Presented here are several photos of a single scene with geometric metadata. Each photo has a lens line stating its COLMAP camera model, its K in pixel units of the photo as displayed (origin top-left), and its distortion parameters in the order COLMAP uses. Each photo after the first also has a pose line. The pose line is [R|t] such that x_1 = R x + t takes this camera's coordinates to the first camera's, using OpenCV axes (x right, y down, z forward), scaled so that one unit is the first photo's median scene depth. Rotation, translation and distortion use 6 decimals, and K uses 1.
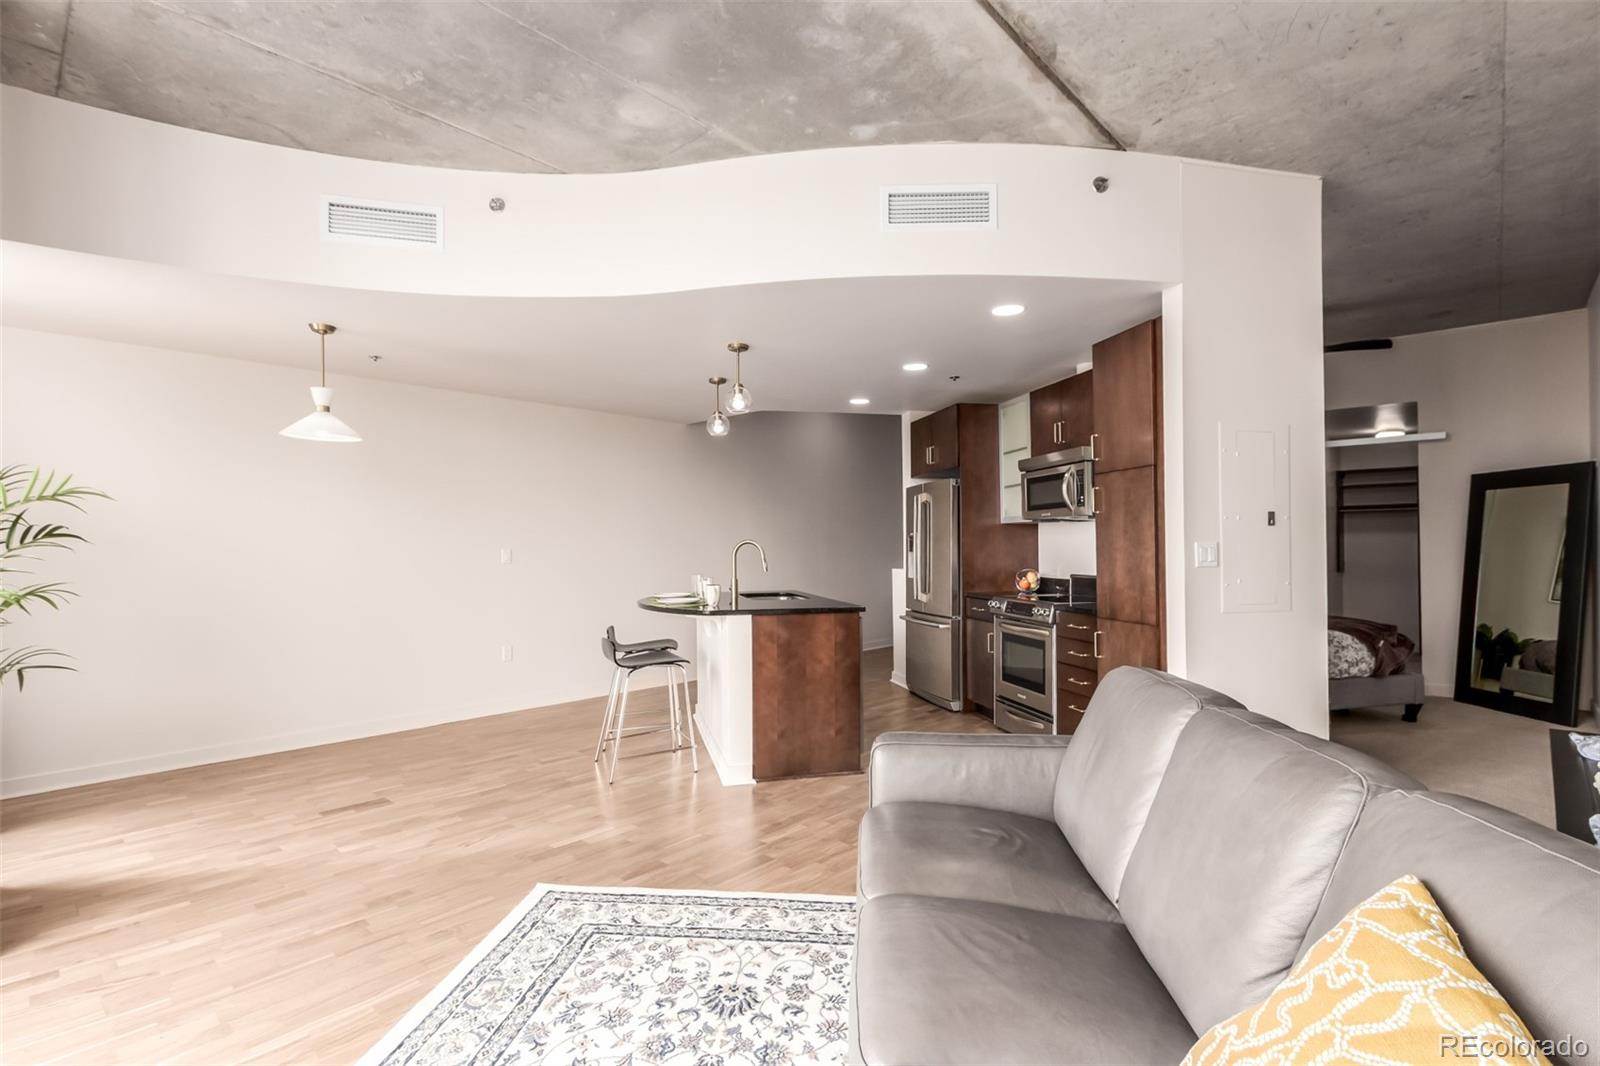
lens RADIAL K [[733.4, 0, 804.6], [0, 733.4, 540.9], [0, 0, 1]] dist [0.000599, -0.004443]
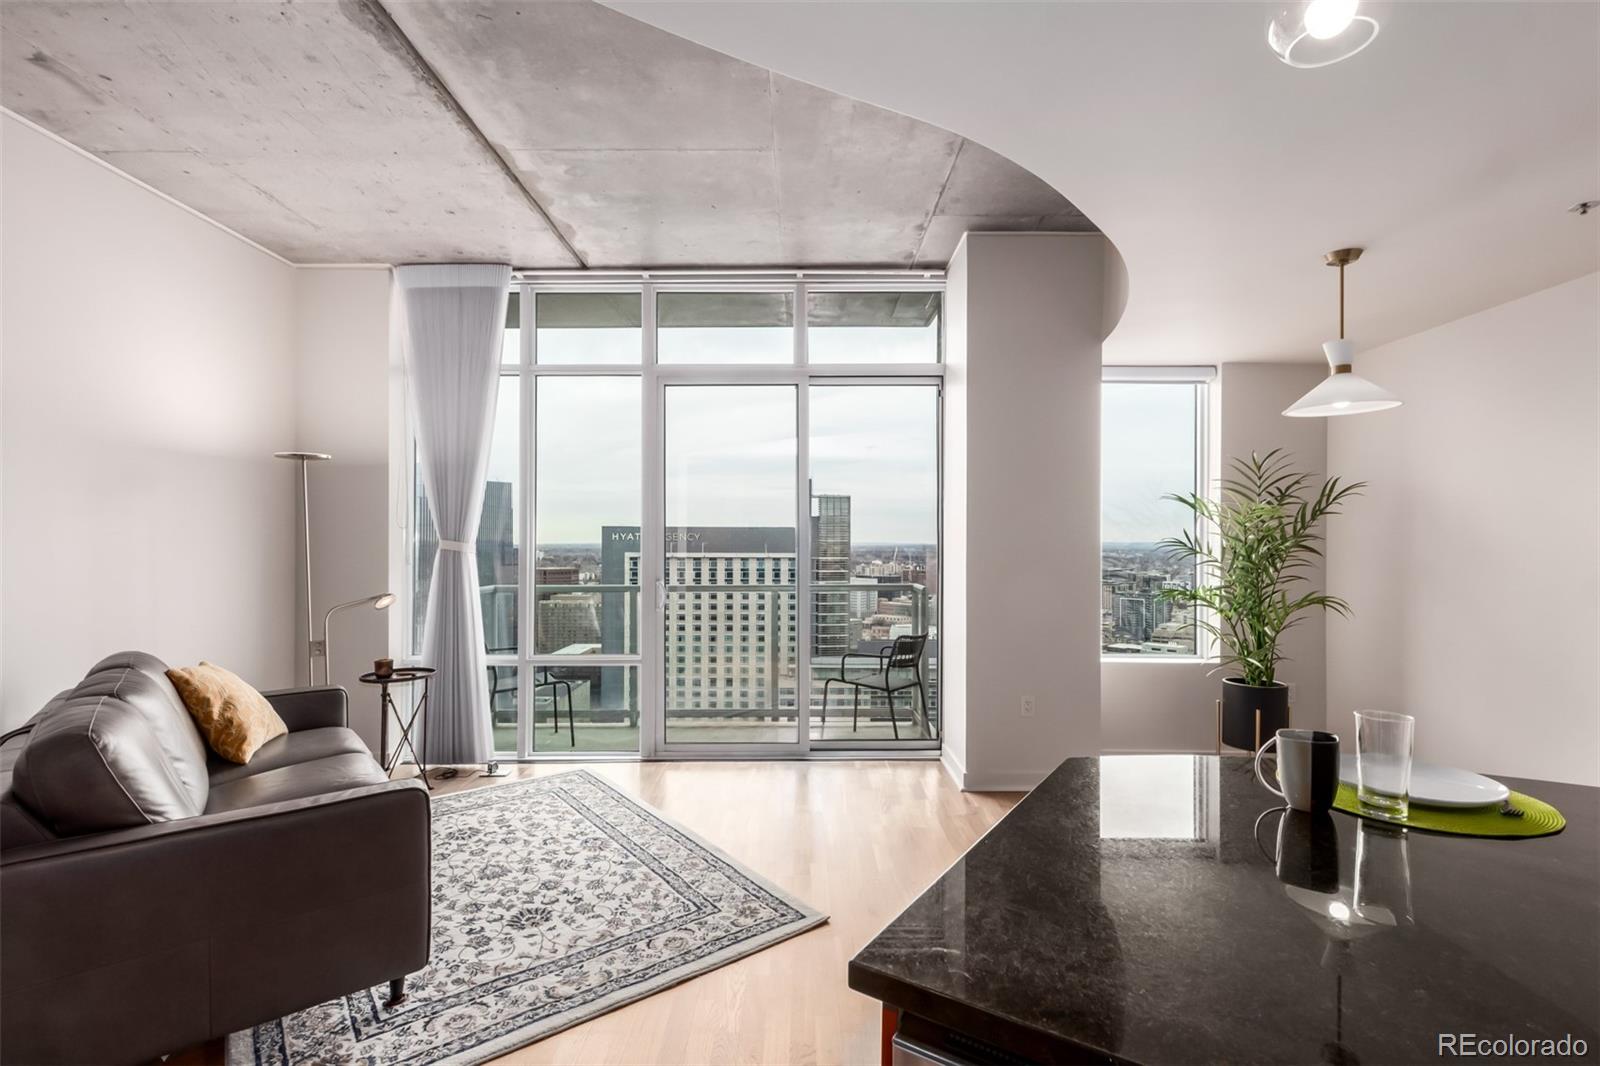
lens RADIAL K [[733.4, 0, 805.3], [0, 733.4, 542.4], [0, 0, 1]] dist [0.000599, -0.004443]
pose [[-0.724774, 0.004119, -0.688974, 0.398773], [0.009546, 0.999946, -0.004064, -0.025470], [0.688920, -0.009523, -0.724774, 2.086047]]
